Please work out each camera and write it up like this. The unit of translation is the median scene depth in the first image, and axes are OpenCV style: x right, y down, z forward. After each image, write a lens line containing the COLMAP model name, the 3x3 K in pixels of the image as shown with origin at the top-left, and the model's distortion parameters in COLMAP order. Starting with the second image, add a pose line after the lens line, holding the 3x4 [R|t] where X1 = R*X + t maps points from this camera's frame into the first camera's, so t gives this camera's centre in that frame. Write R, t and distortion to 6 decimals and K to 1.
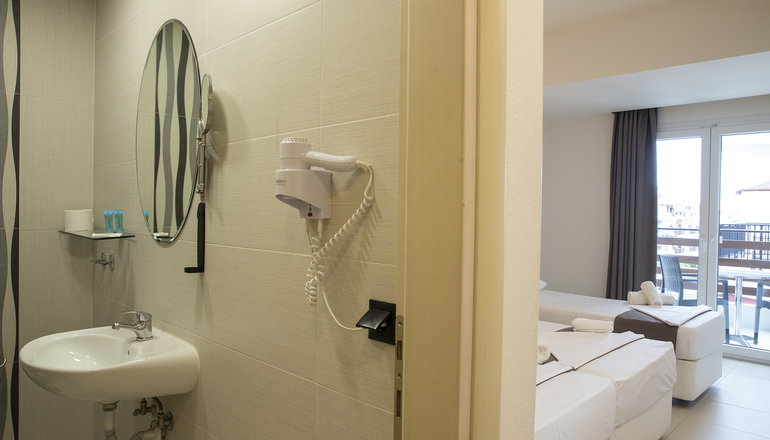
lens RADIAL K [[538.9, 0, 385.0], [0, 538.9, 220.0], [0, 0, 1]] dist [-0.112293, 0.093979]
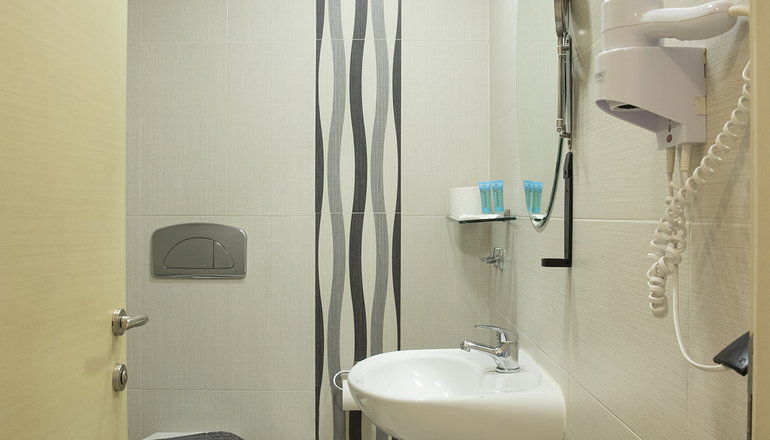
lens RADIAL K [[787.7, 0, 385.0], [0, 787.7, 220.0], [0, 0, 1]] dist [-0.121583, -0.002833]
pose [[0.711947, -0.006468, -0.702203, 0.132143], [-0.003165, 0.999918, -0.012418, 0.056243], [0.702226, 0.011063, 0.711868, 0.219748]]
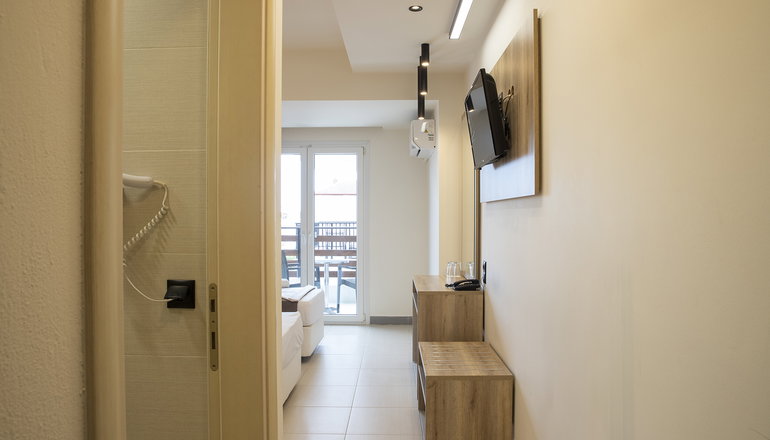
lens RADIAL K [[538.9, 0, 385.0], [0, 538.9, 220.0], [0, 0, 1]] dist [-0.112293, 0.093979]
pose [[0.736246, -0.018068, 0.676472, -0.362355], [0.021009, 0.999772, 0.003838, -0.001046], [-0.676387, 0.011386, 0.736458, -0.268284]]
